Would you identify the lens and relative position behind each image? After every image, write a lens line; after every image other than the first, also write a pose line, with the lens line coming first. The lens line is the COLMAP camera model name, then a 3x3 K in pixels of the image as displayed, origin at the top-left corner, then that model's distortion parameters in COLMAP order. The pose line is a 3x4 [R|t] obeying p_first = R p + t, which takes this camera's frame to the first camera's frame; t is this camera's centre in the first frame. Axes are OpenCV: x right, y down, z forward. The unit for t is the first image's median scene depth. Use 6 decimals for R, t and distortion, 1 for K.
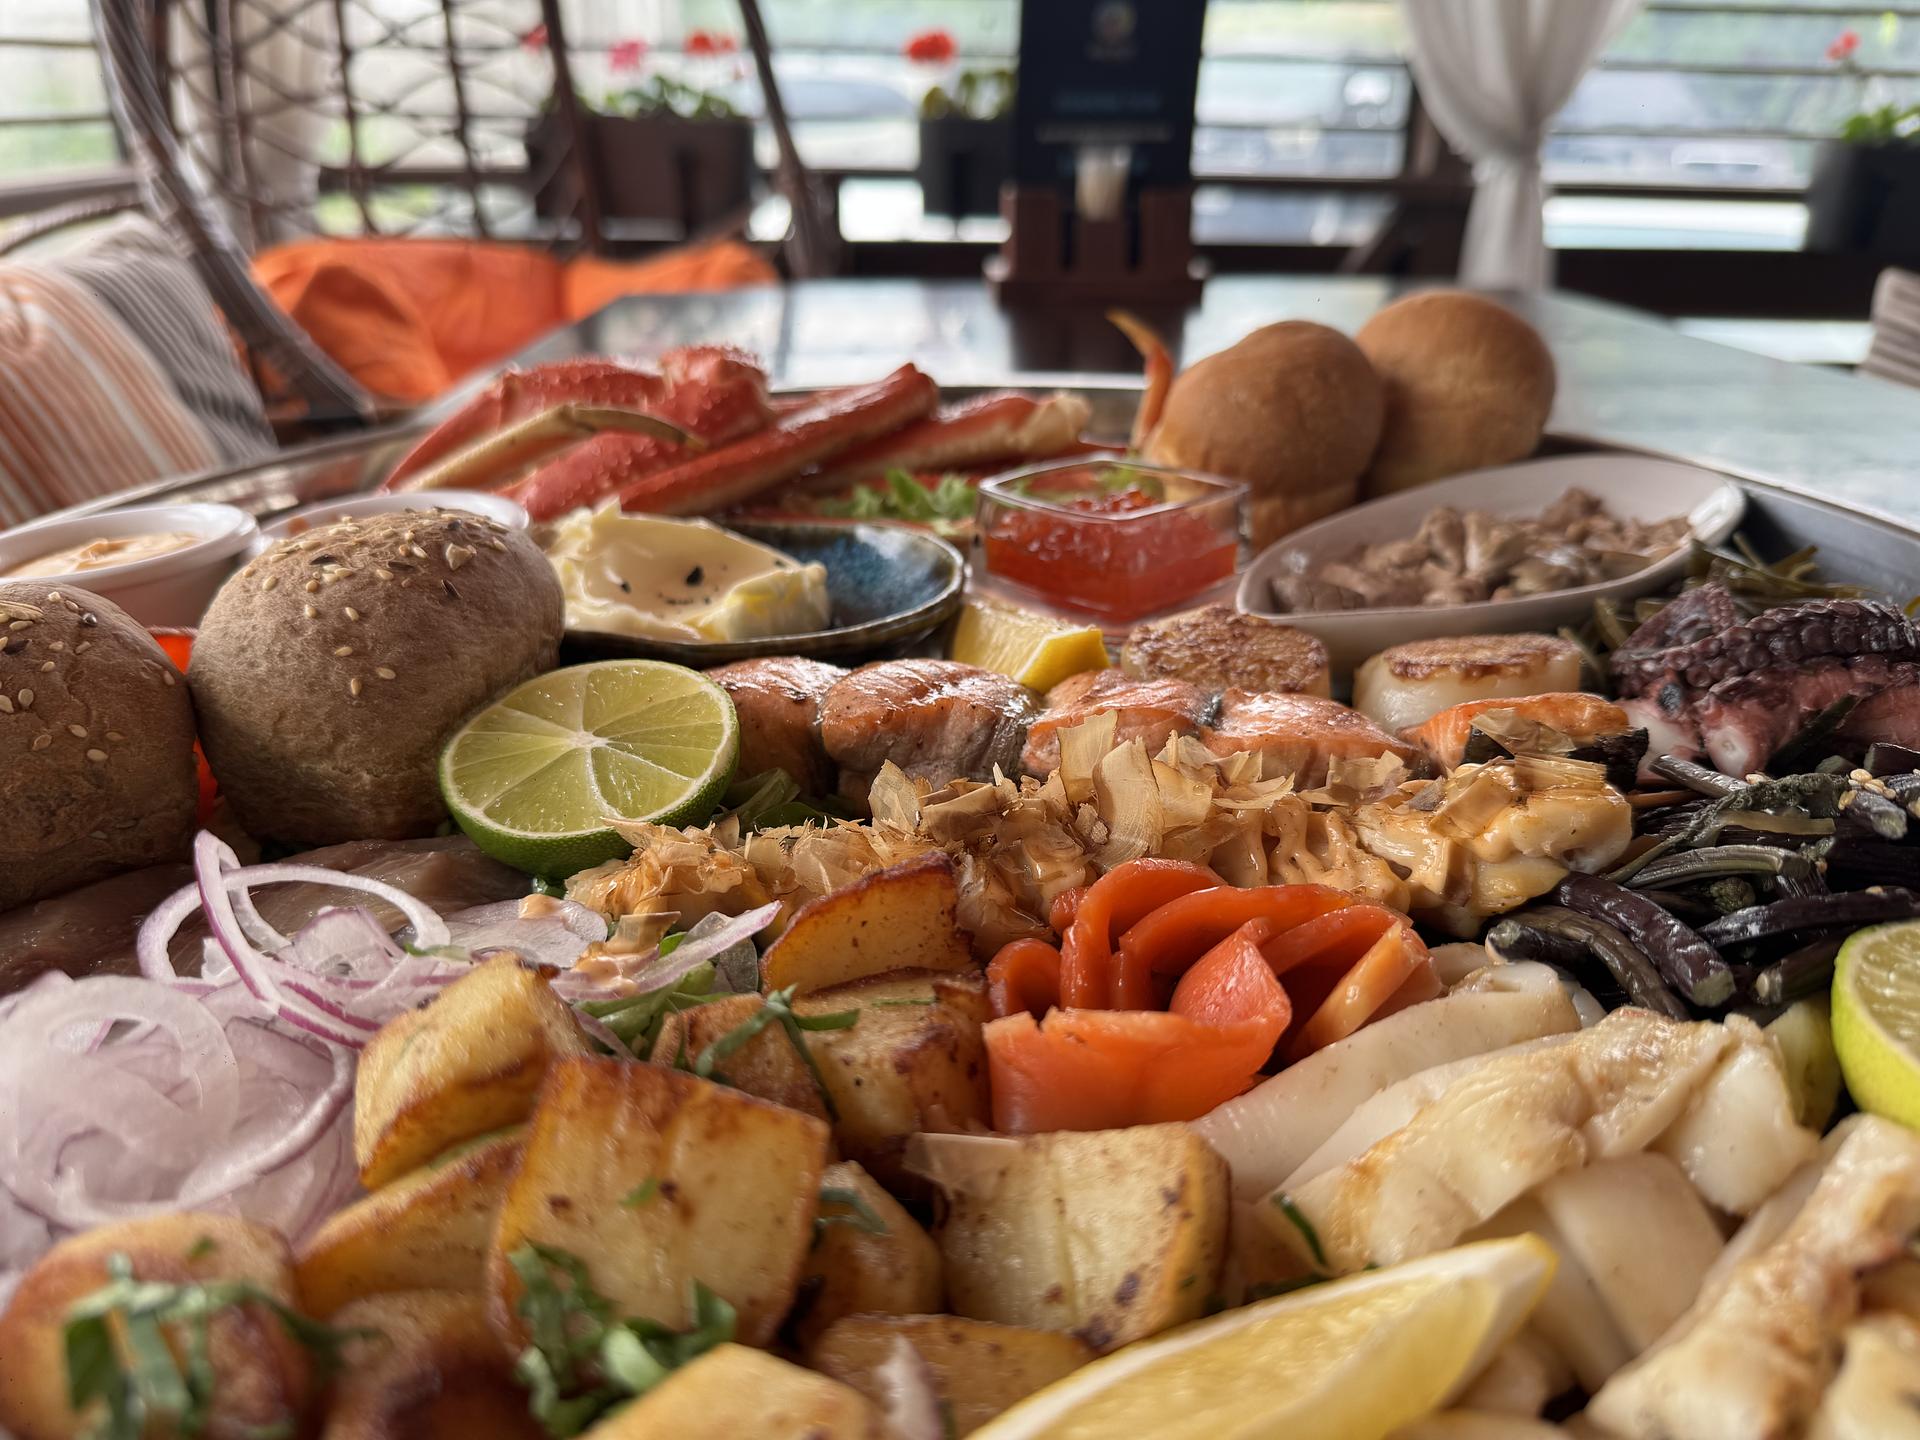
lens RADIAL K [[1441.5, 0, 965.8], [0, 1441.5, 751.3], [0, 0, 1]] dist [-0.003791, -0.037324]
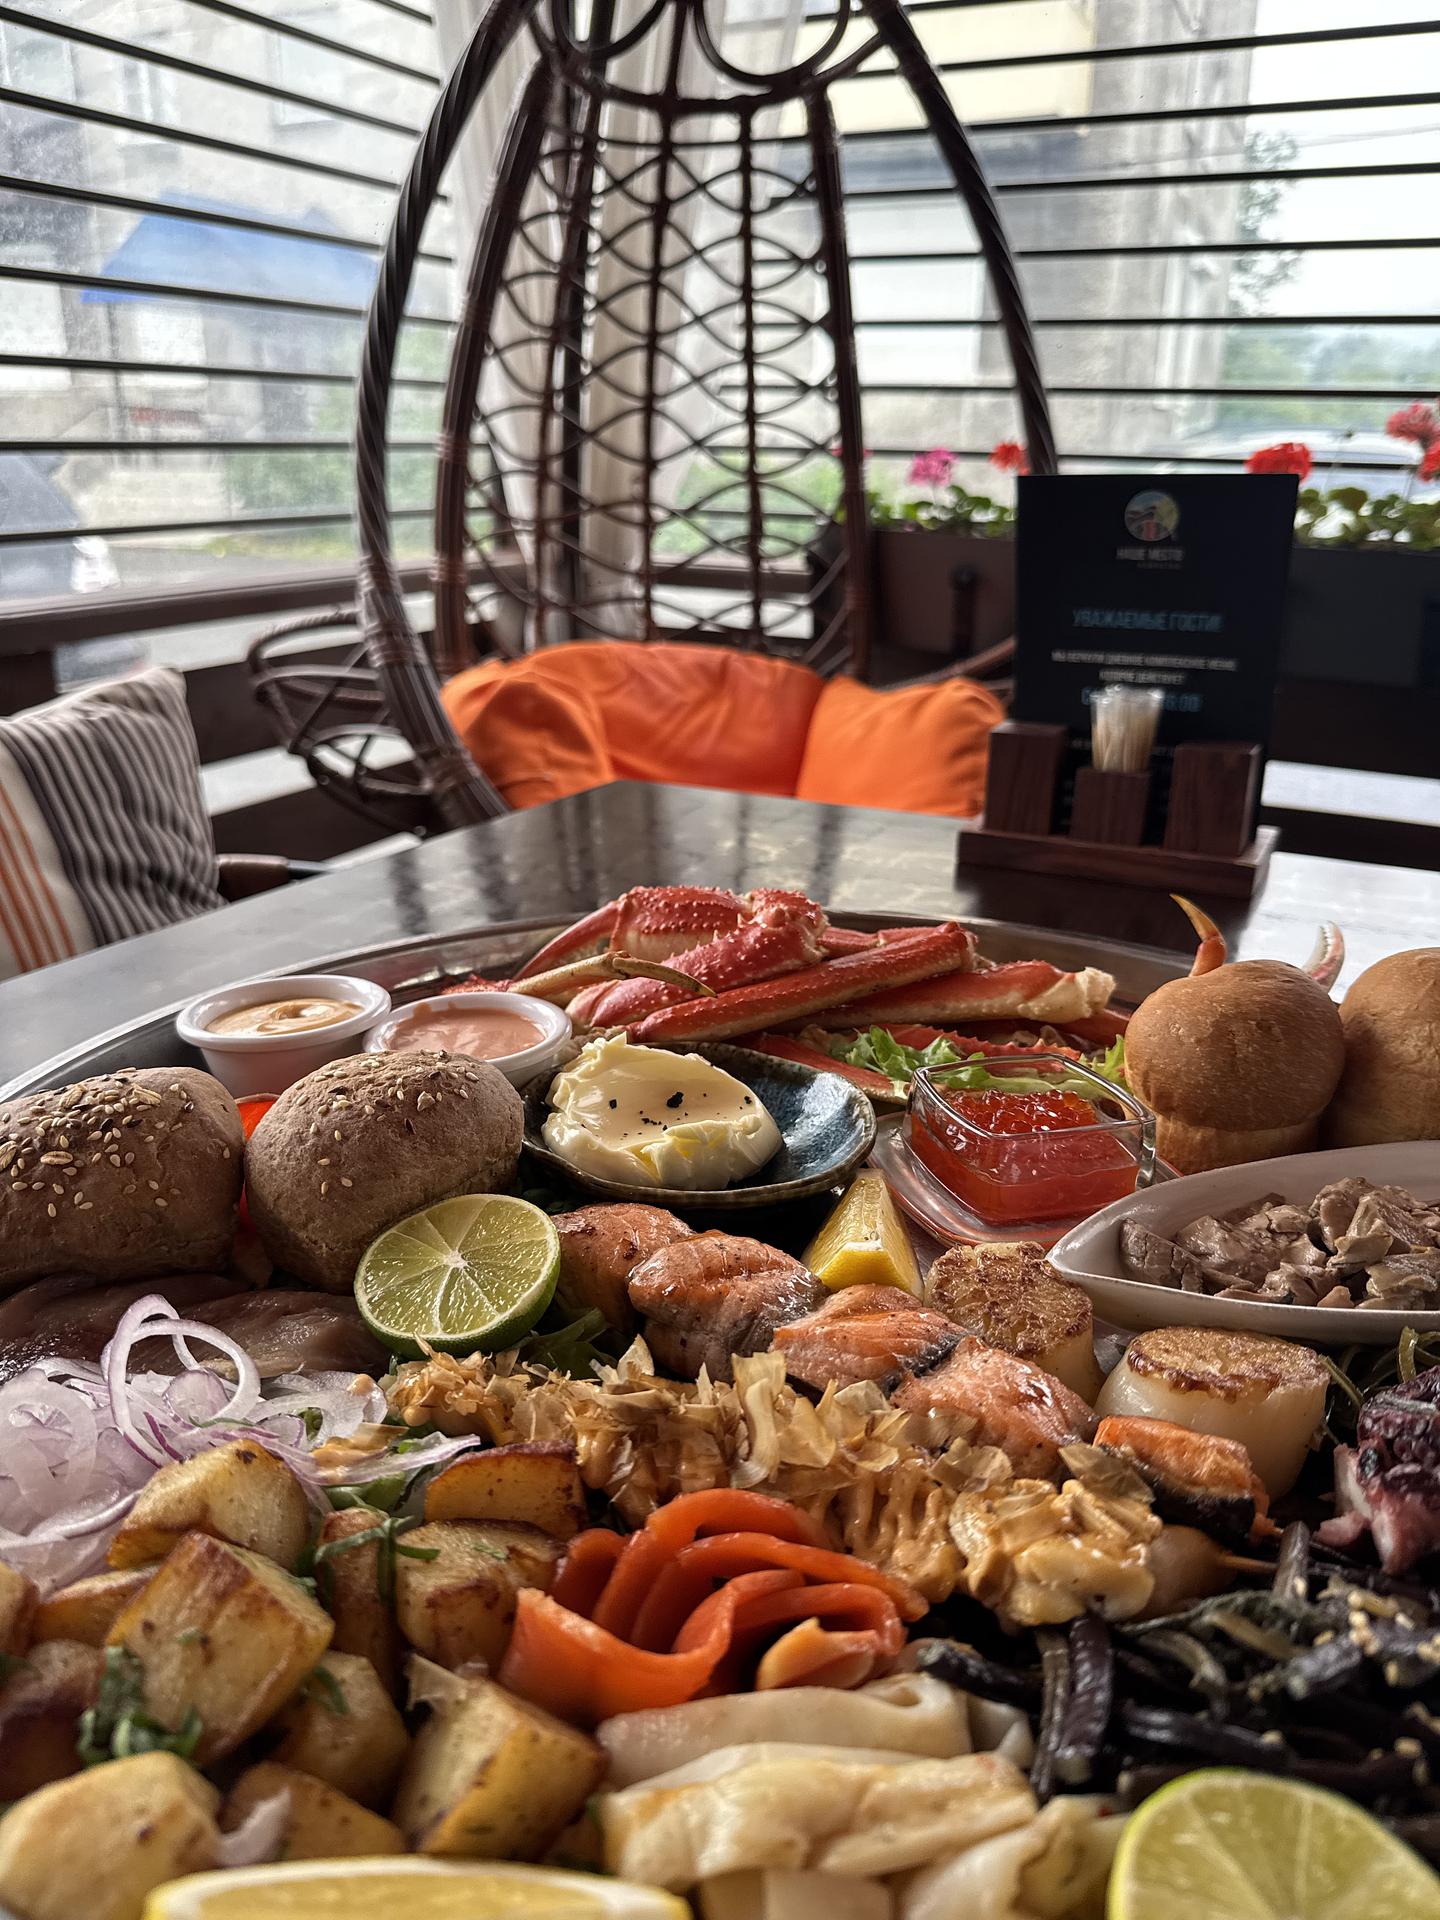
lens RADIAL K [[1441.5, 0, 713.1], [0, 1441.5, 923.8], [0, 0, 1]] dist [-0.003791, -0.037324]
pose [[0.897960, 0.156780, -0.411203, 0.500394], [-0.202609, 0.976752, -0.070038, -0.290587], [0.390663, 0.146205, 0.908849, -0.218609]]
